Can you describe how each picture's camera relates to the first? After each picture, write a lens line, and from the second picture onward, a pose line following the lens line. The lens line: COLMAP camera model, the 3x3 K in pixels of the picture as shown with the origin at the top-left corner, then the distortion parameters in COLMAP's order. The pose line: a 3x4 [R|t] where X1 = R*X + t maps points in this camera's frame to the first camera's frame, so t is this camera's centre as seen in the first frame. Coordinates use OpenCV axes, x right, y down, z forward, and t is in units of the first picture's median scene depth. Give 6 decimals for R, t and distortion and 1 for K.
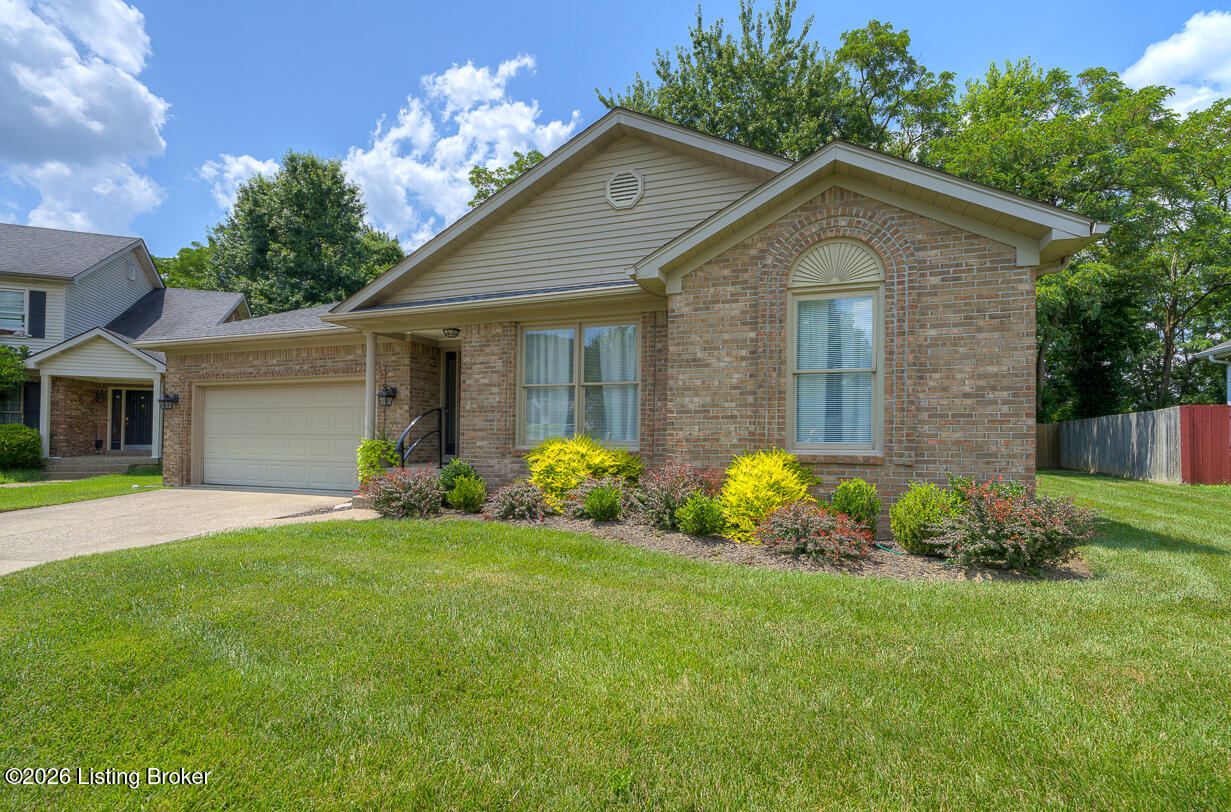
lens RADIAL K [[593.0, 0, 632.9], [0, 593.0, 427.4], [0, 0, 1]] dist [-0.002784, 0.000551]
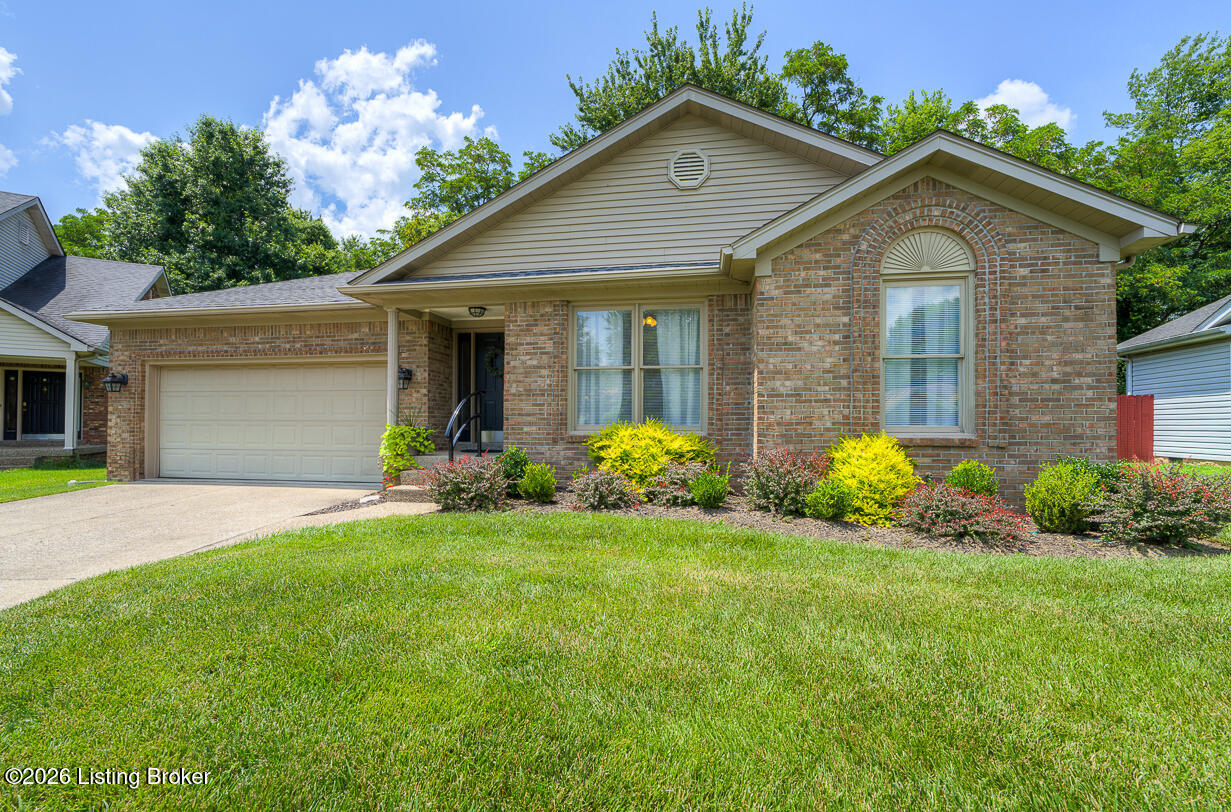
lens RADIAL K [[556.9, 0, 633.8], [0, 556.9, 419.6], [0, 0, 1]] dist [-0.000192, -0.000233]
pose [[0.985306, -0.001099, 0.170797, -0.282606], [-0.000026, 0.999978, 0.006586, 0.007298], [-0.170800, -0.006494, 0.985284, 0.113882]]
